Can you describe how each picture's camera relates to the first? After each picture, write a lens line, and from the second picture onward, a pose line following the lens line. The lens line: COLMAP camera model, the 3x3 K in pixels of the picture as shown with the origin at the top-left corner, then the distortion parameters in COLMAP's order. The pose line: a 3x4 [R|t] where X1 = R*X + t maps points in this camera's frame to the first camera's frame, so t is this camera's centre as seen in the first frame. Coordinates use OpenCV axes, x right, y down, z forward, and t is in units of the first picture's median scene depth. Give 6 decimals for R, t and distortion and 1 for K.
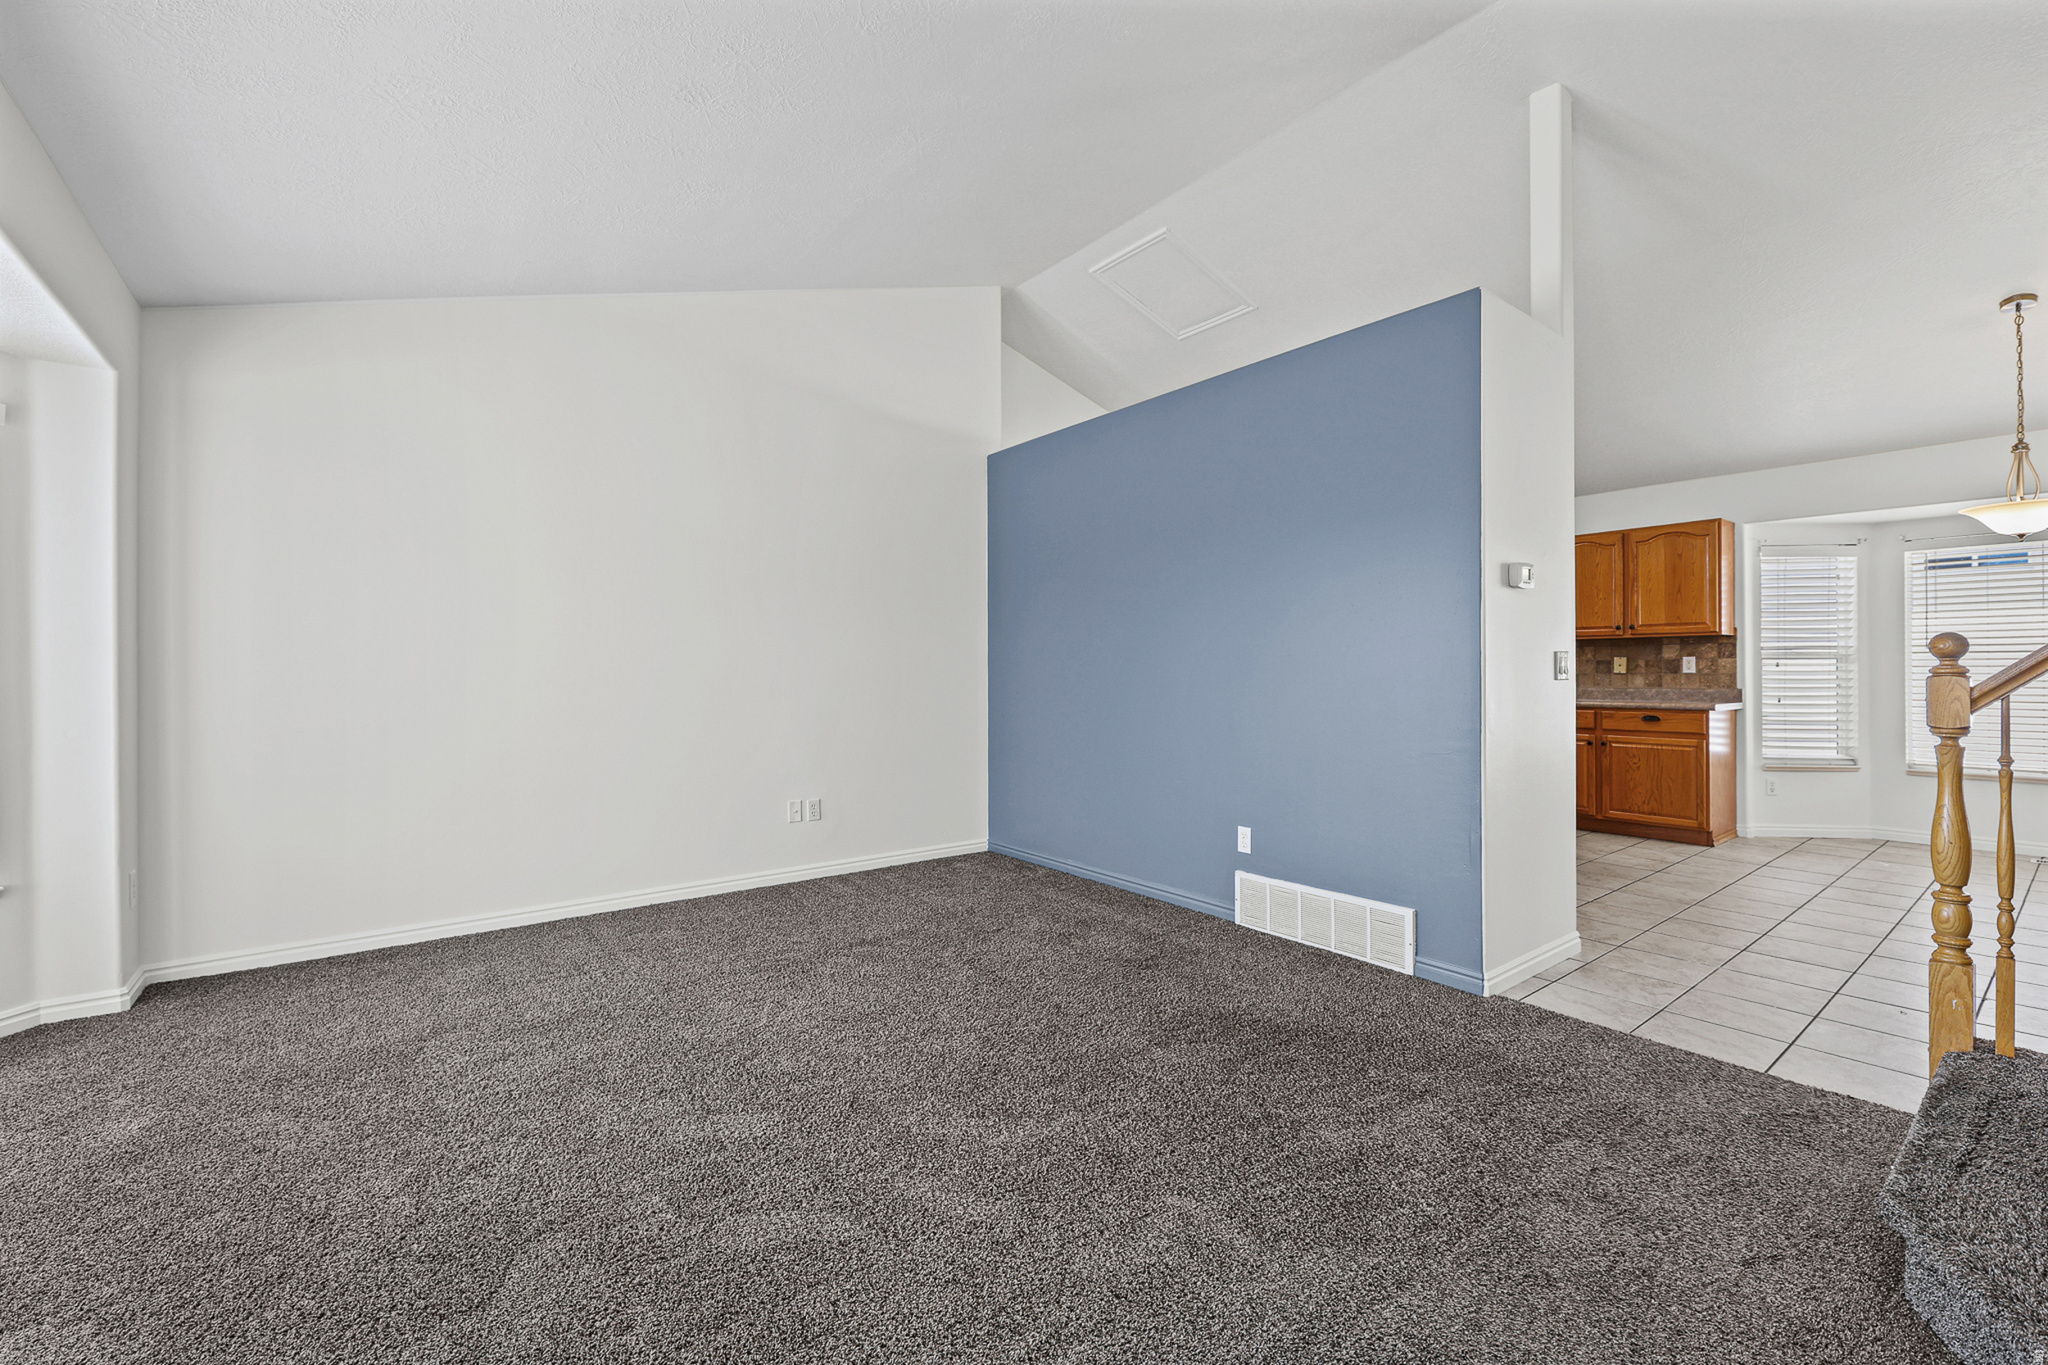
lens RADIAL K [[855.5, 0, 1017.3], [0, 855.5, 666.5], [0, 0, 1]] dist [-0.000477, -0.000296]
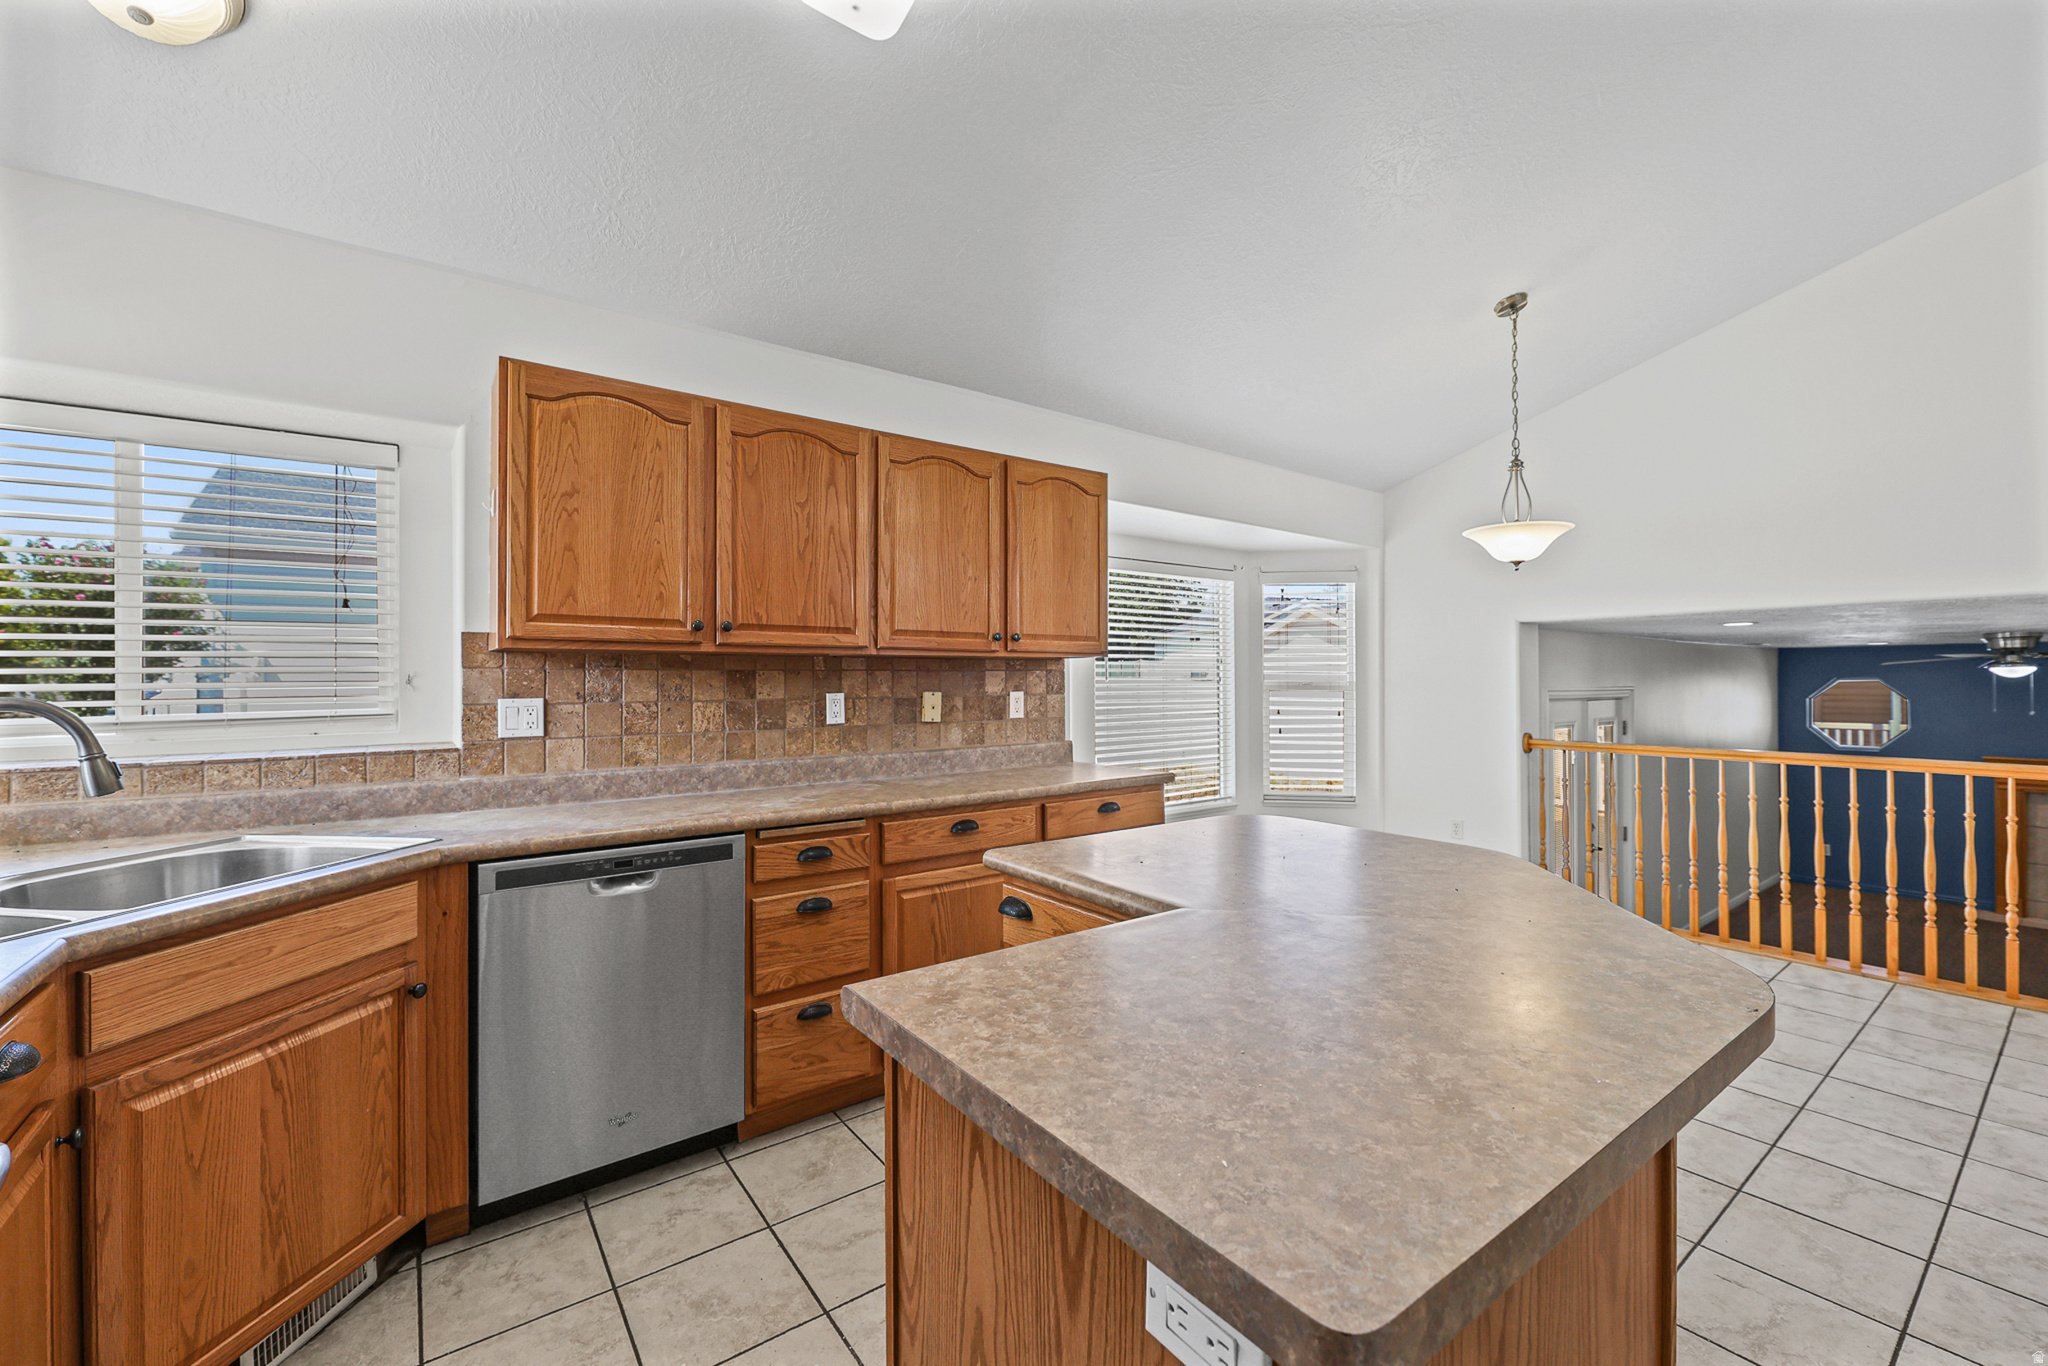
lens RADIAL K [[819.1, 0, 1020.9], [0, 819.1, 675.6], [0, 0, 1]] dist [-0.009978, -0.000132]
pose [[0.015501, 0.008419, 0.999844, 0.211863], [-0.001106, 0.999964, -0.008403, -0.018425], [-0.999879, -0.000975, 0.015509, 1.021790]]
